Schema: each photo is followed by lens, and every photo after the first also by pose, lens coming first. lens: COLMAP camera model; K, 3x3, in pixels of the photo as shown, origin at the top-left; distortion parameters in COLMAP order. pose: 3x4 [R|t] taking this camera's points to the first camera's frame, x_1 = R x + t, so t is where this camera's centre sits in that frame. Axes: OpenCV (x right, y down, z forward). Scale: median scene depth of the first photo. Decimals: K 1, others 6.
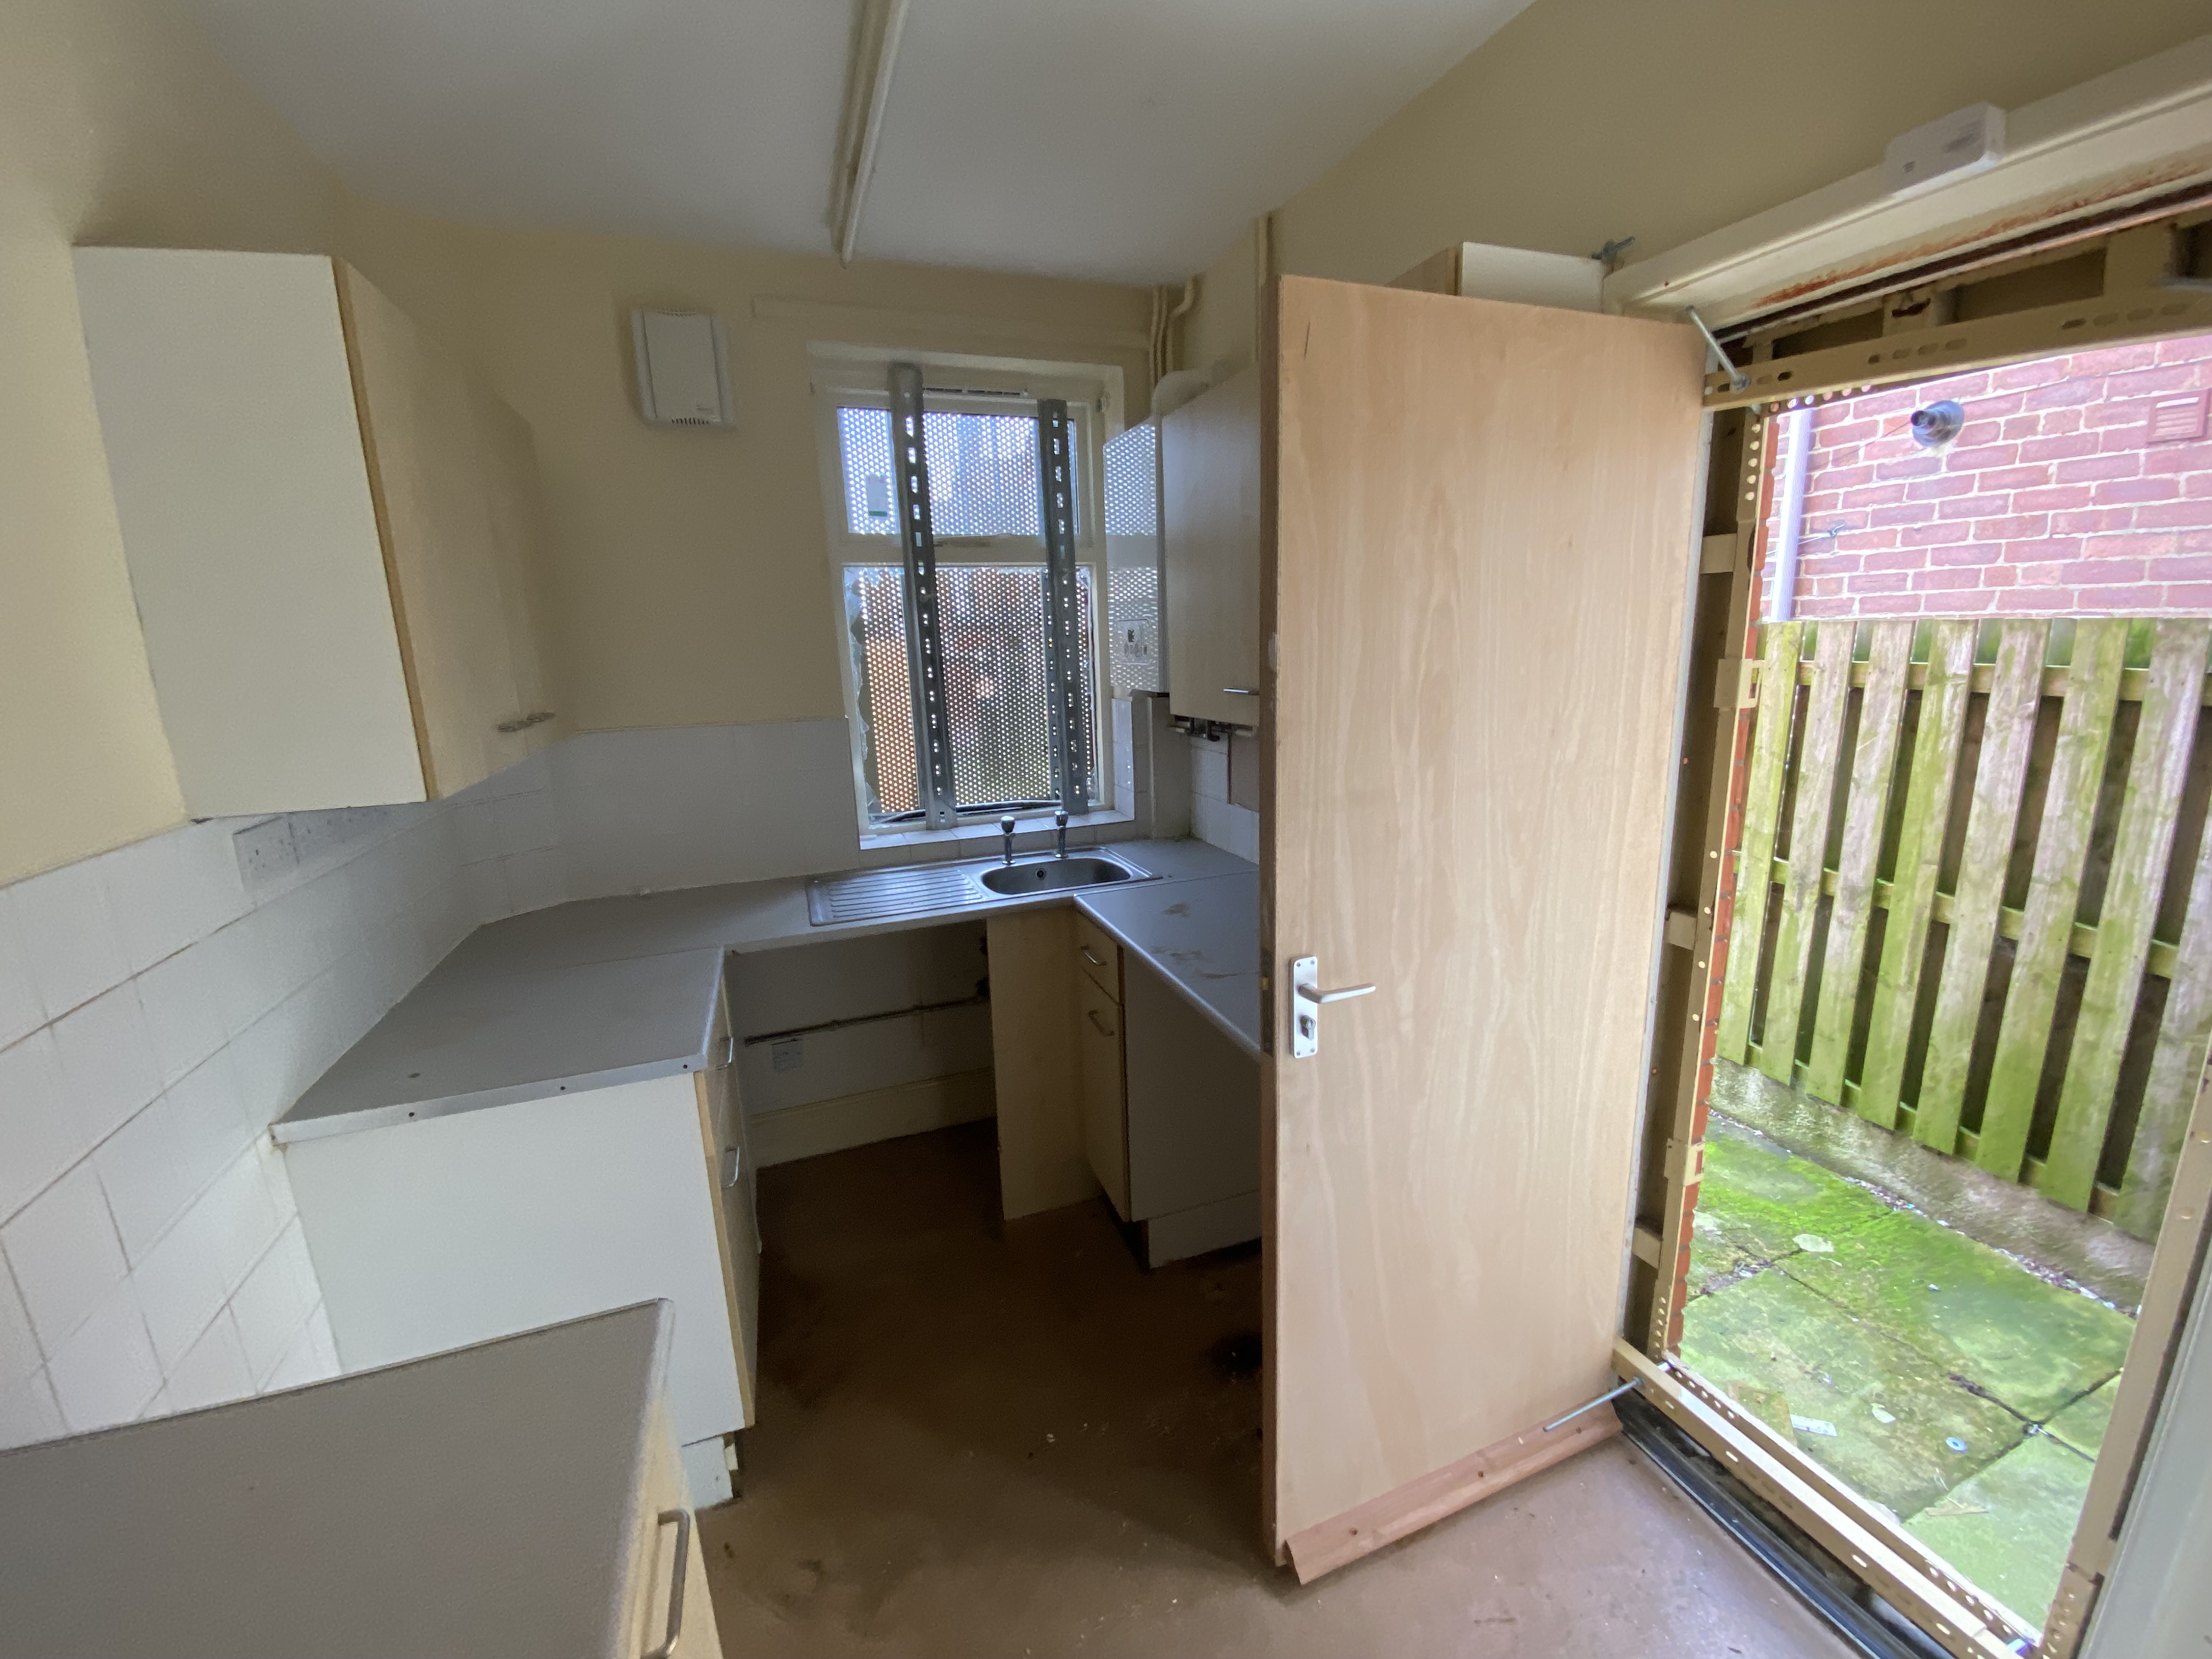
lens RADIAL K [[893.6, 0, 1109.9], [0, 893.6, 822.2], [0, 0, 1]] dist [0.040391, -0.043584]
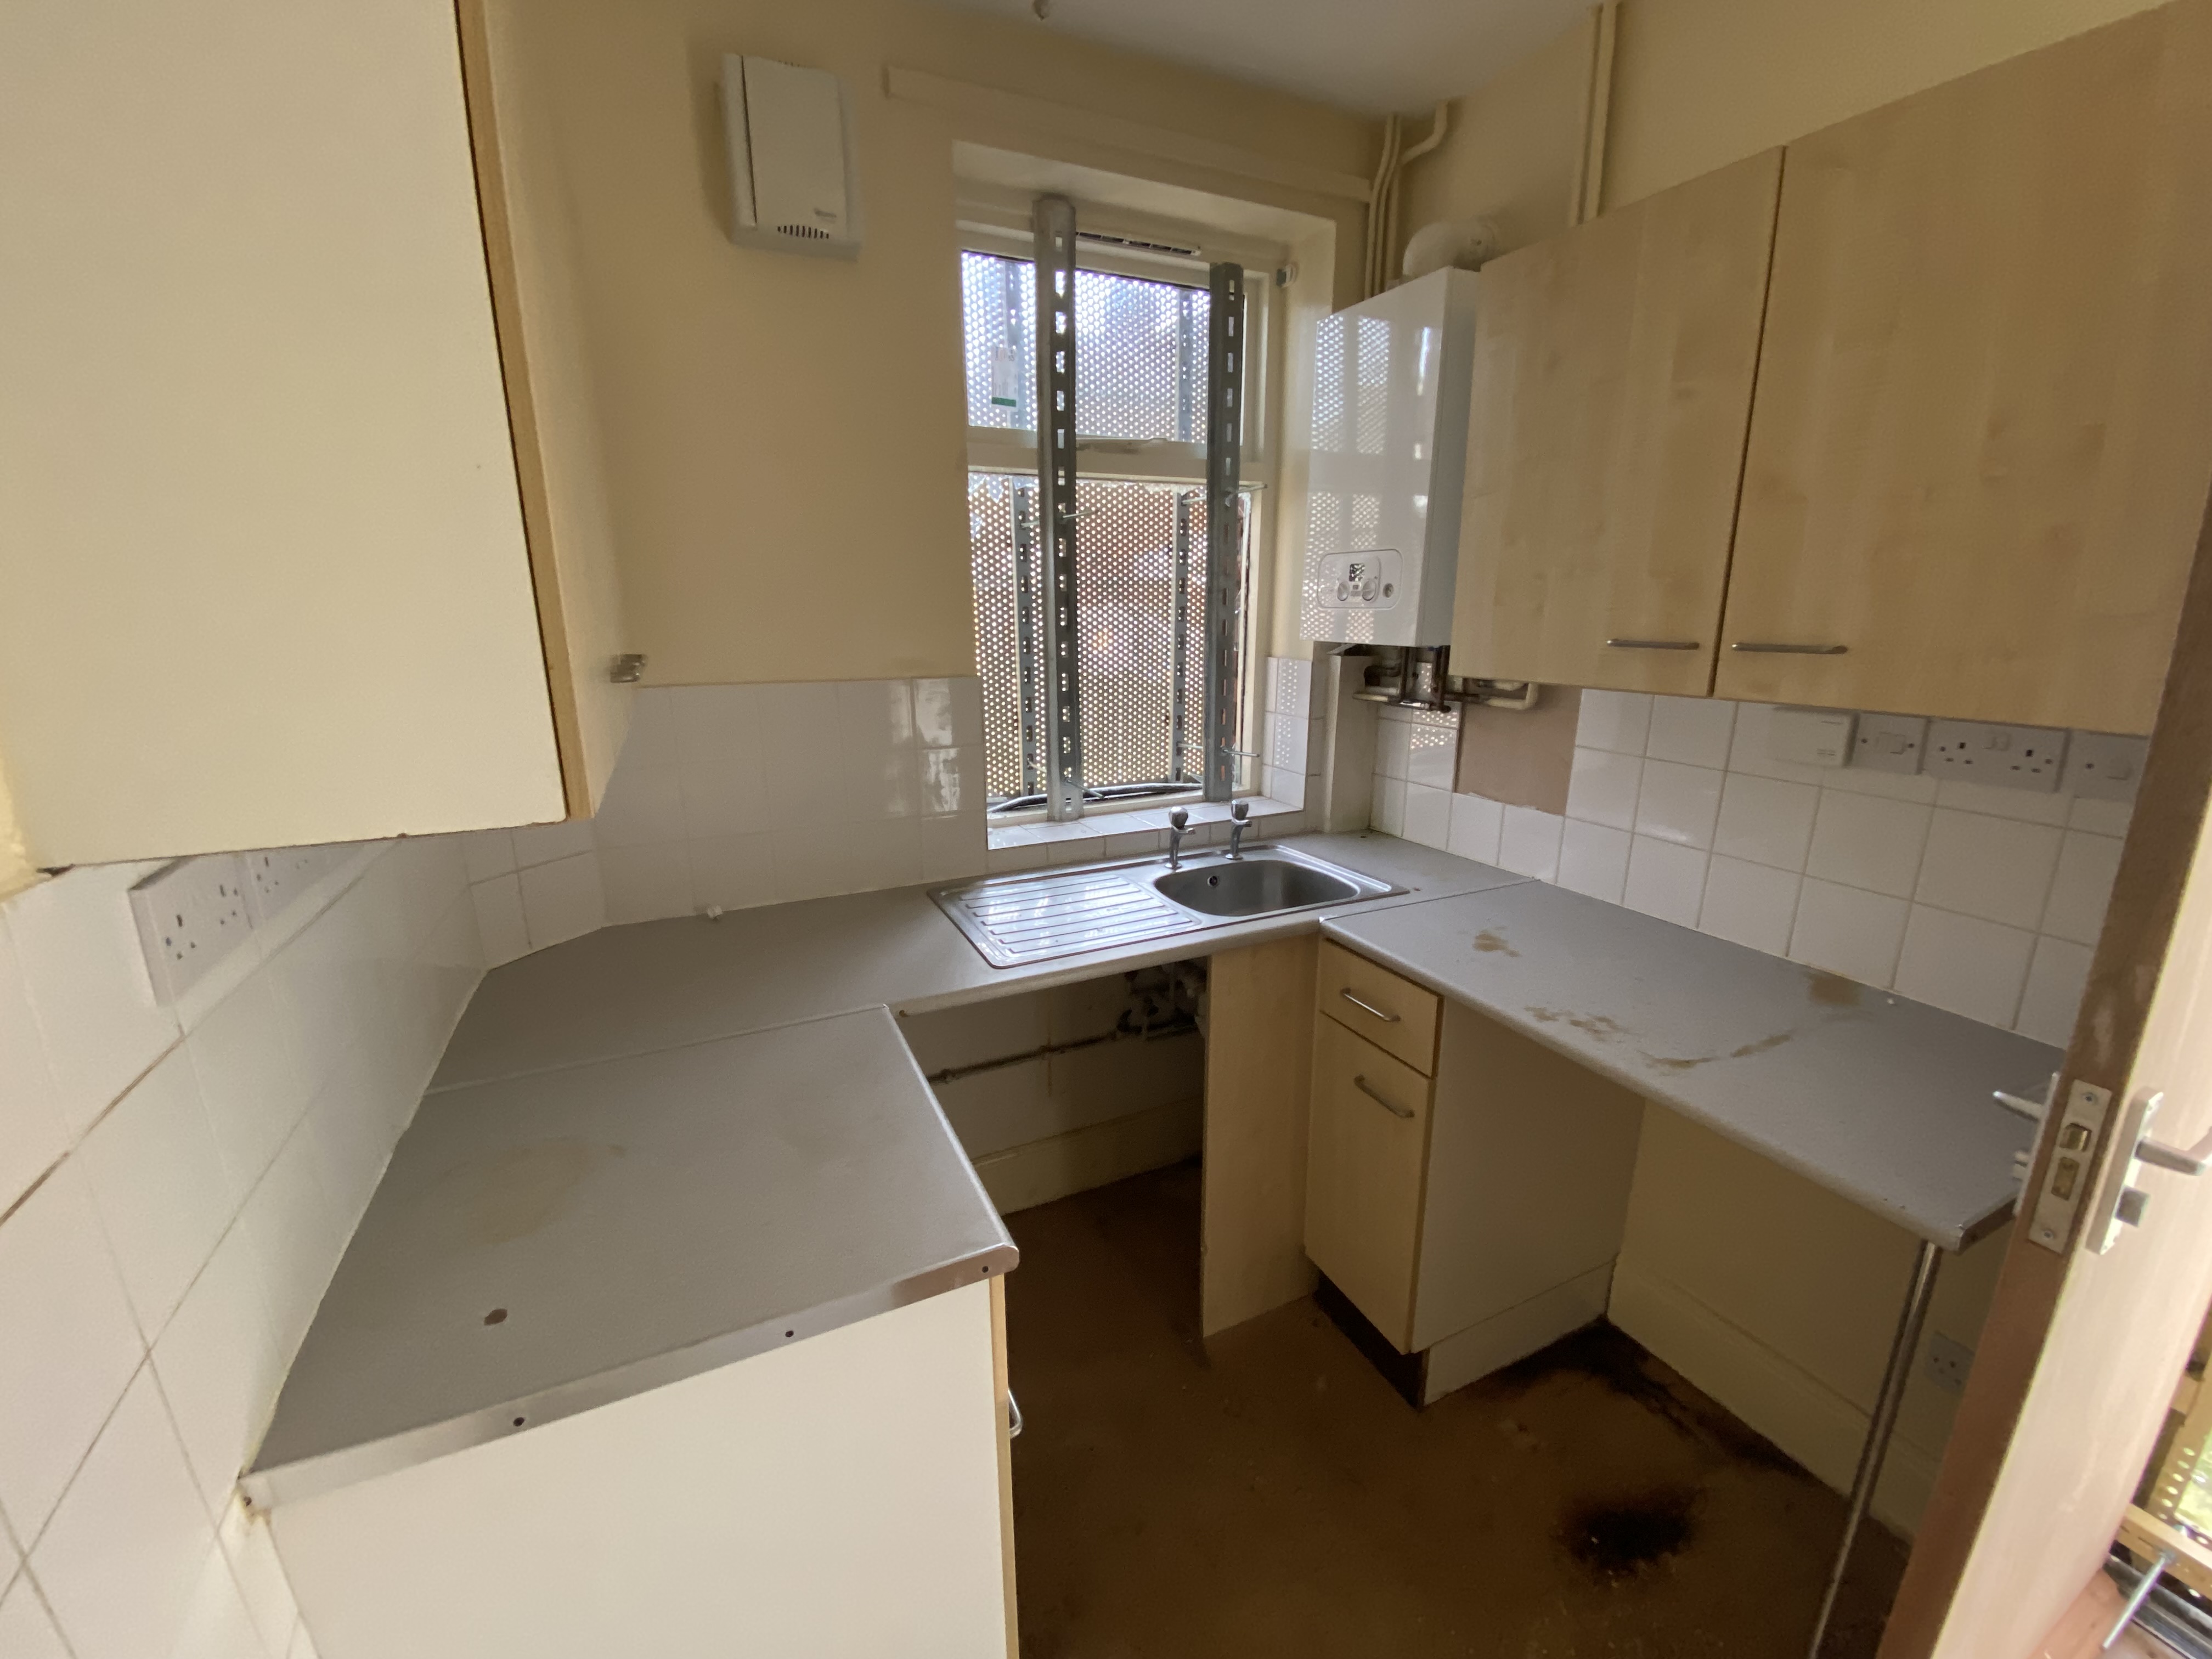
lens RADIAL K [[903.3, 0, 1112.0], [0, 903.3, 824.3], [0, 0, 1]] dist [0.010939, -0.020312]
pose [[0.995848, 0.005440, 0.090867, -0.238975], [-0.008895, 0.999251, 0.037669, -0.020016], [-0.090594, -0.038321, 0.995150, 0.229714]]
